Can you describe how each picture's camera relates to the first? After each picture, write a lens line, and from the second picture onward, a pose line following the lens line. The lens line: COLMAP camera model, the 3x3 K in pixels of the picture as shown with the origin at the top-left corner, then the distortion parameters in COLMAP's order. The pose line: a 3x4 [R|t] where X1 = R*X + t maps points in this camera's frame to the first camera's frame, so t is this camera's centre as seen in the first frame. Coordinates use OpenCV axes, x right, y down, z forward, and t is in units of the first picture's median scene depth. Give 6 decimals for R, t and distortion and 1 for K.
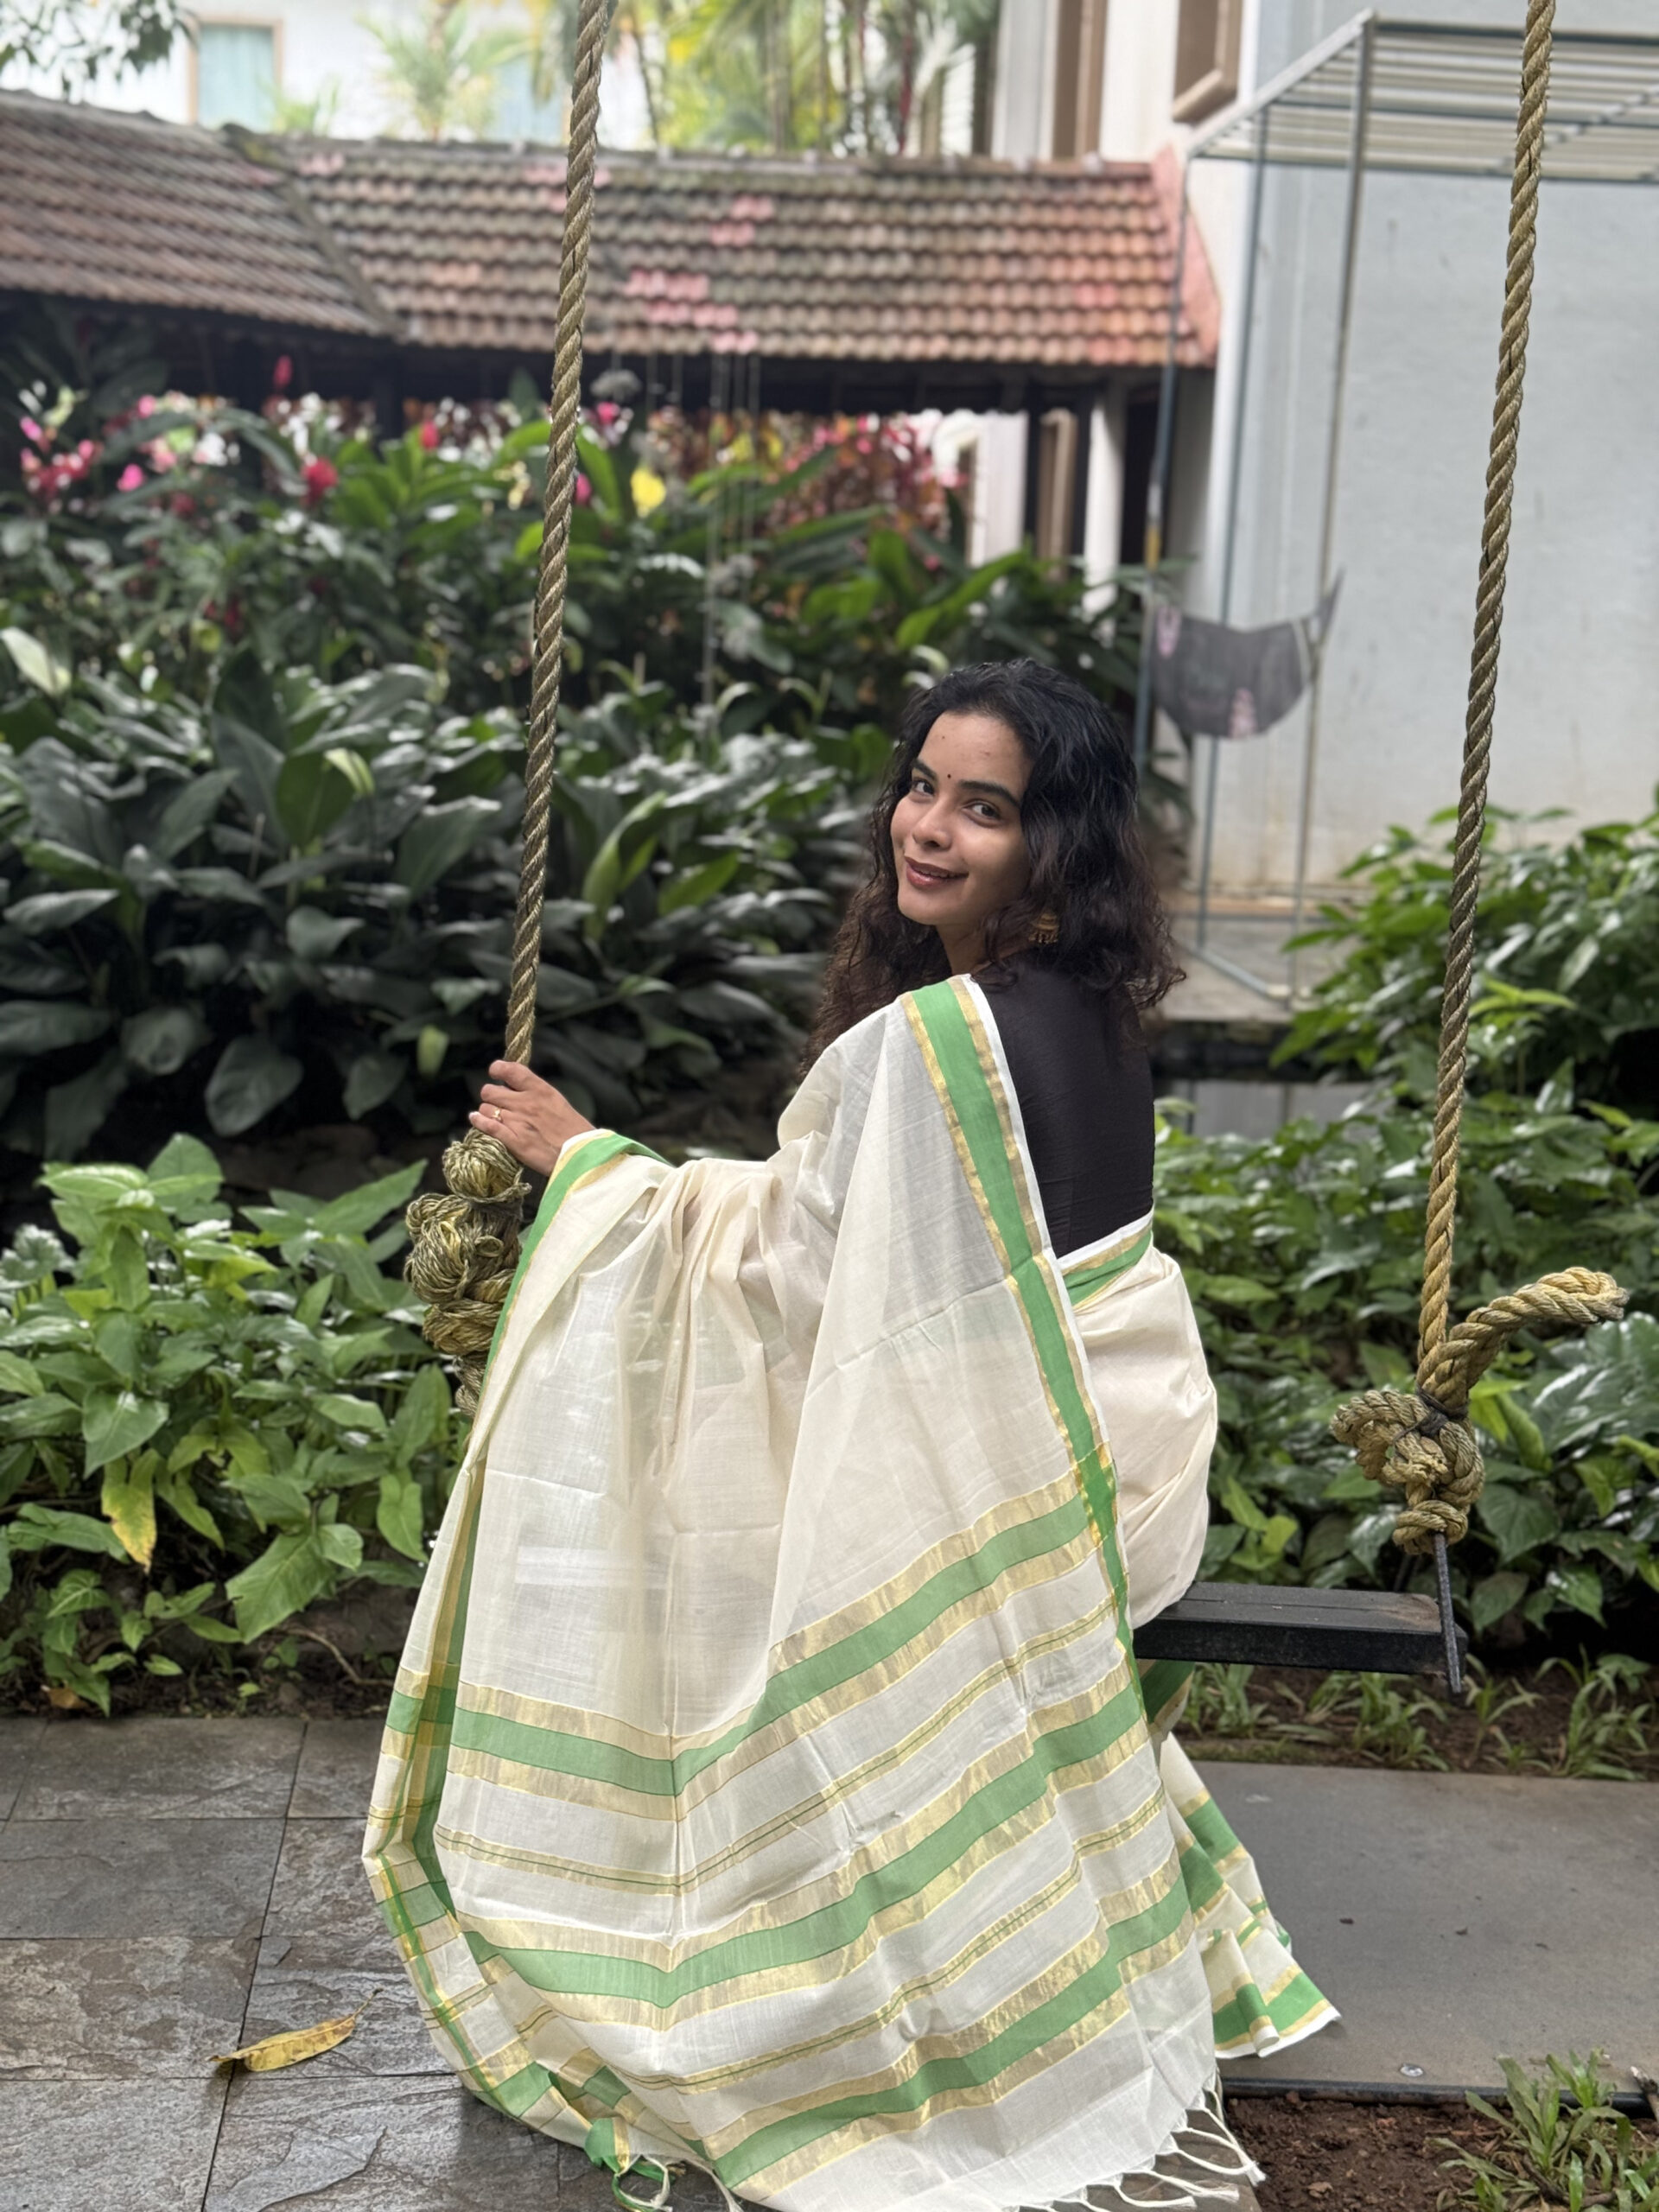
lens RADIAL K [[3064.3, 0, 832.2], [0, 3064.3, 1109.3], [0, 0, 1]] dist [0.612483, -1.792398]
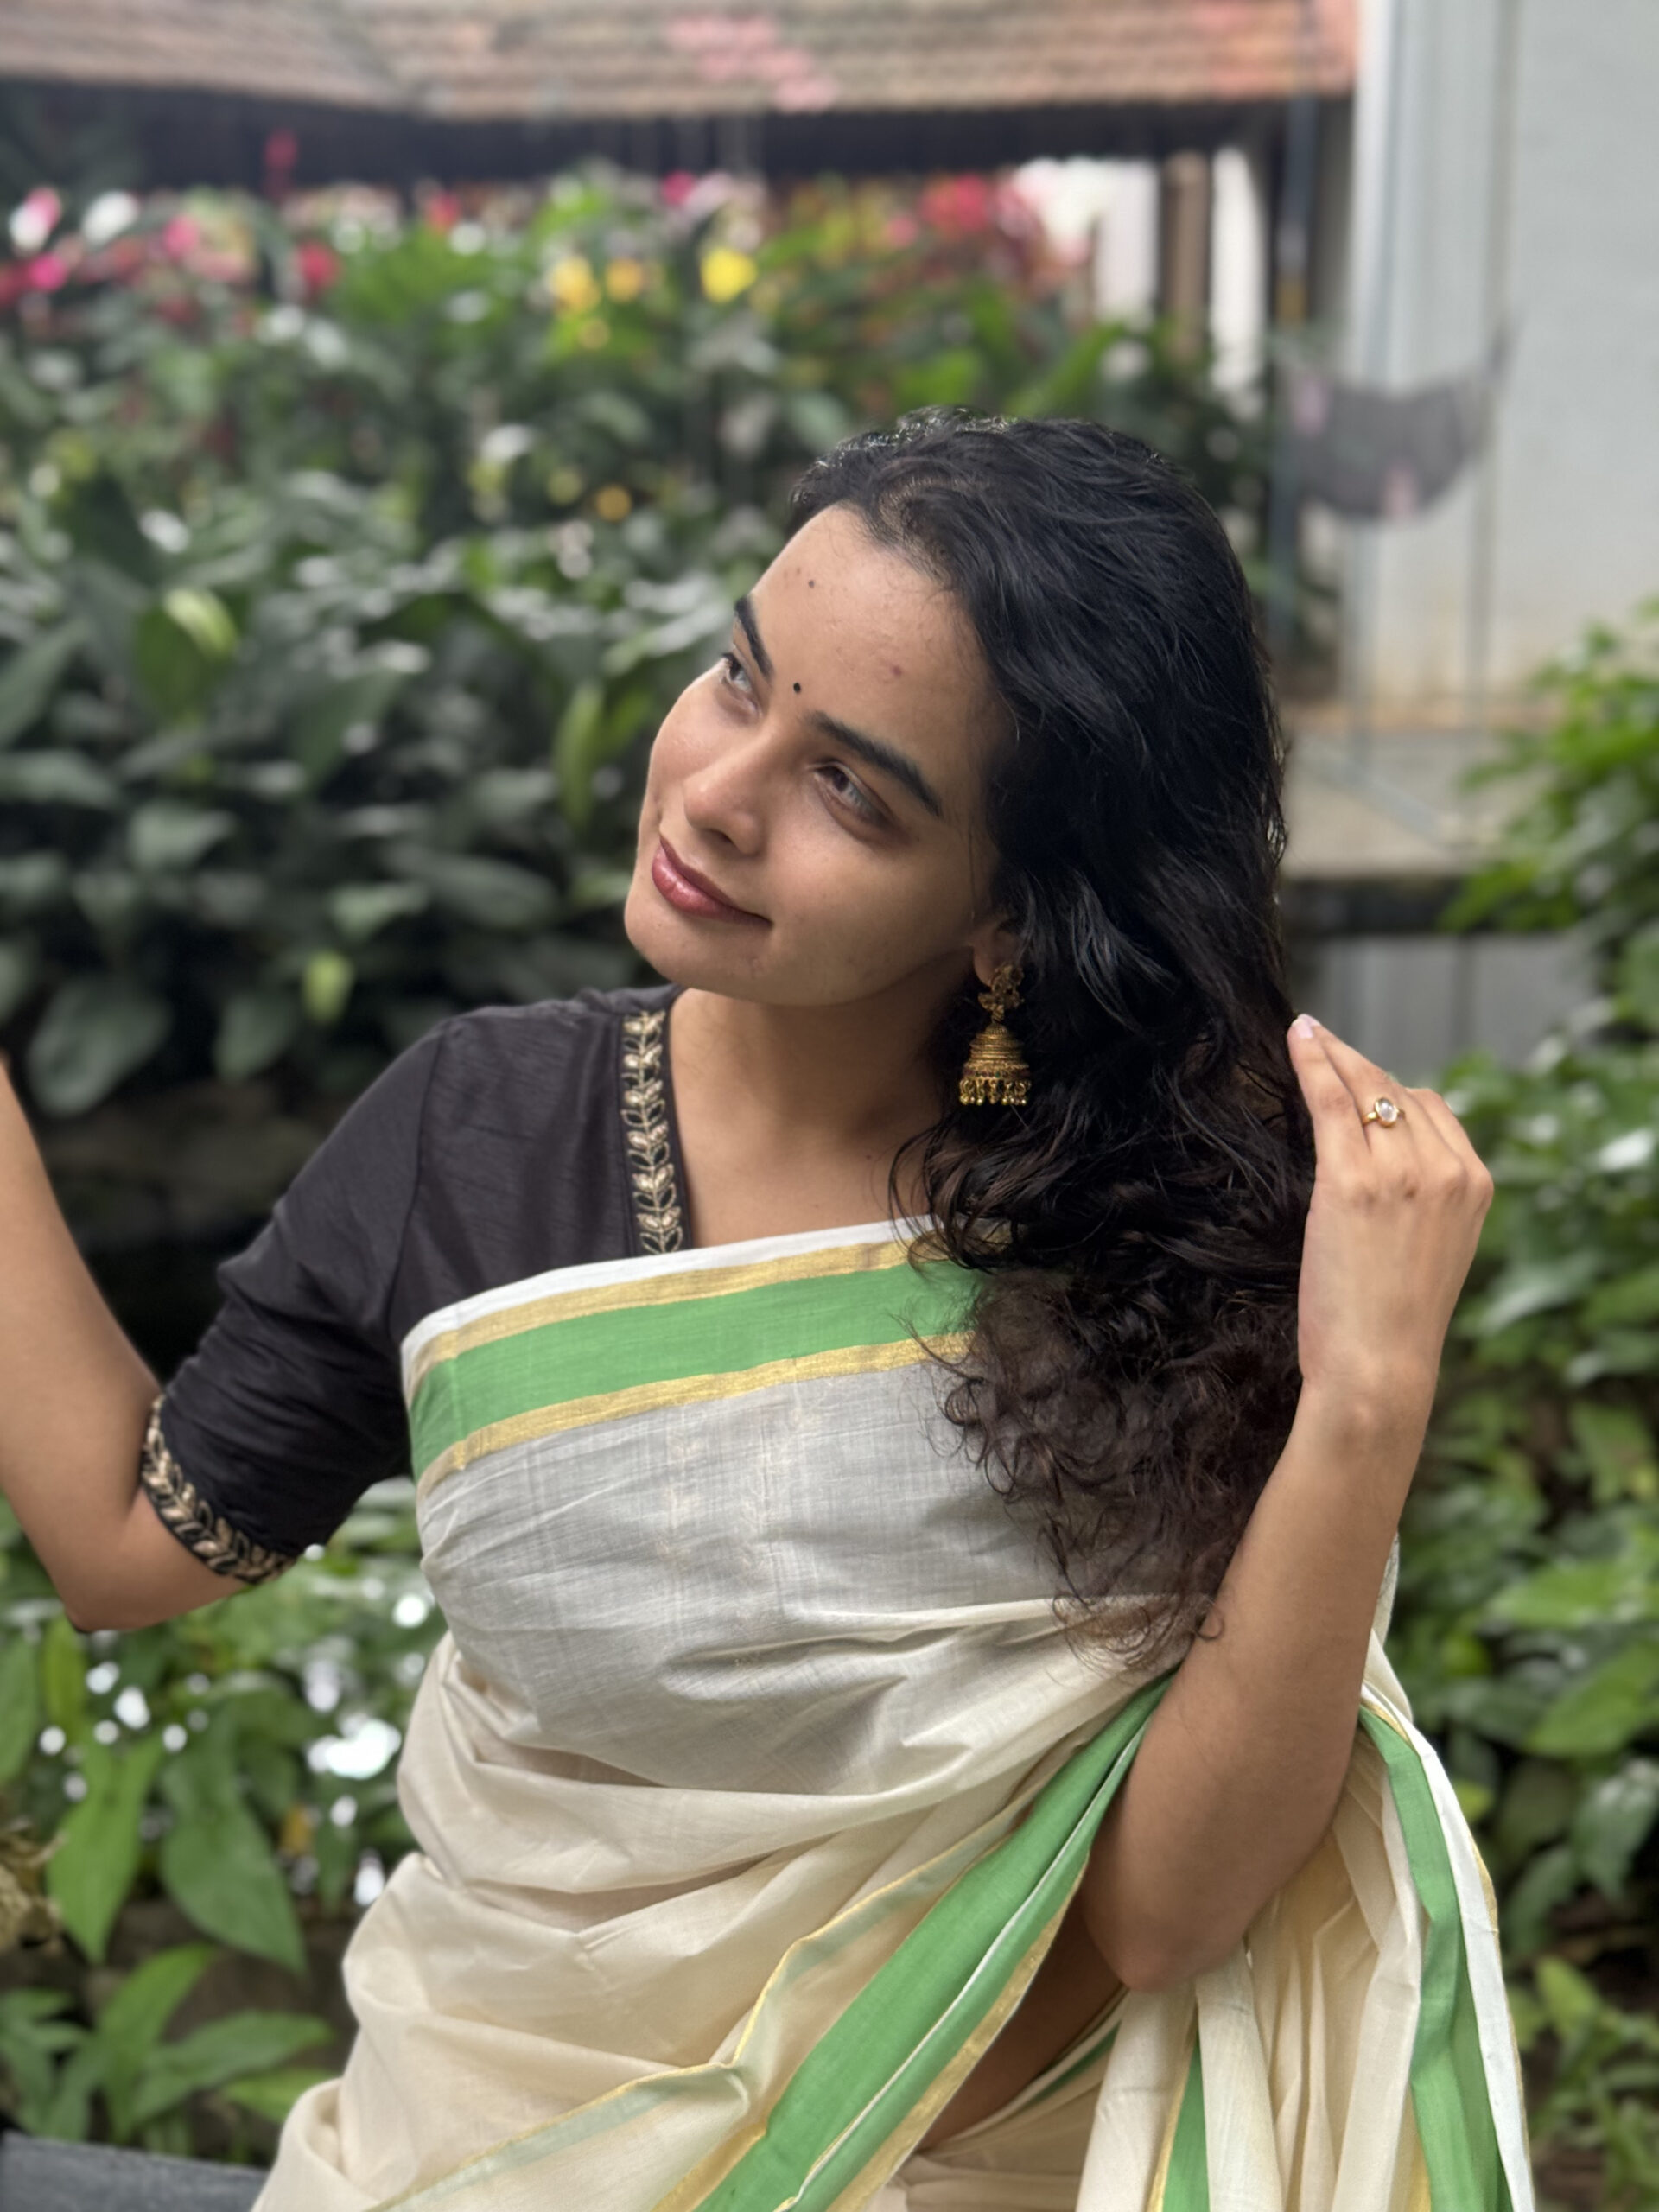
lens RADIAL K [[3064.3, 0, 832.2], [0, 3064.3, 1109.3], [0, 0, 1]] dist [0.612483, -1.792398]
pose [[0.997829, -0.034550, -0.056076, 0.019939], [0.037684, 0.997728, 0.055842, -0.014586], [0.054019, -0.057834, 0.996864, 0.126626]]
